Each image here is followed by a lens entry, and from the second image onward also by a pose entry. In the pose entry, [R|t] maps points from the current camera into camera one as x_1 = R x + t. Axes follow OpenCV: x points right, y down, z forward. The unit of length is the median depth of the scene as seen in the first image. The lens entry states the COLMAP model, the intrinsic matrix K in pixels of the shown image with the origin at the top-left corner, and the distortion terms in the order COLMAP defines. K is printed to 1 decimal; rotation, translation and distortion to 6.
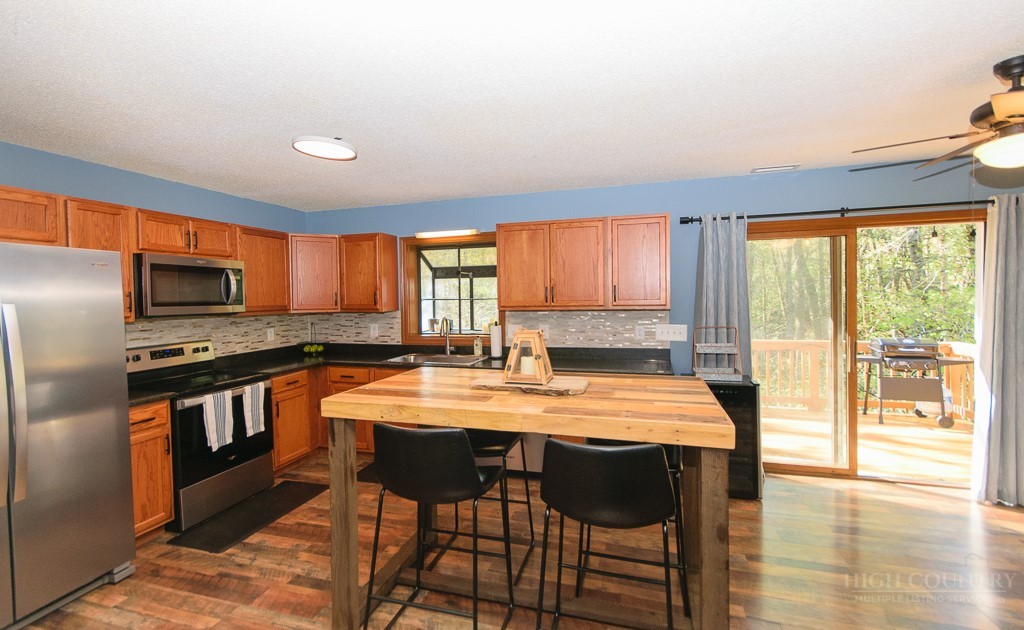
lens RADIAL K [[470.4, 0, 478.6], [0, 470.4, 296.9], [0, 0, 1]] dist [0.005148, -0.001656]
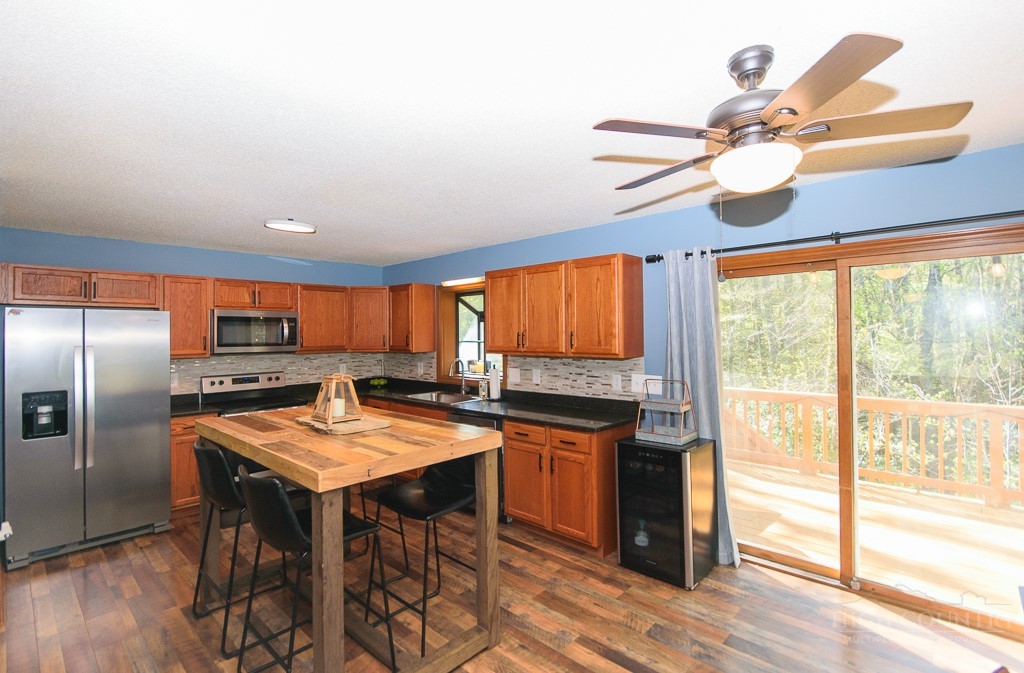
lens RADIAL K [[488.0, 0, 575.9], [0, 488.0, 307.6], [0, 0, 1]] dist [-0.006119, 0.001839]
pose [[0.904241, -0.016206, -0.426714, 0.795215], [-0.005798, 0.998722, -0.050215, -0.024758], [0.426982, 0.047880, 0.902991, 0.110792]]
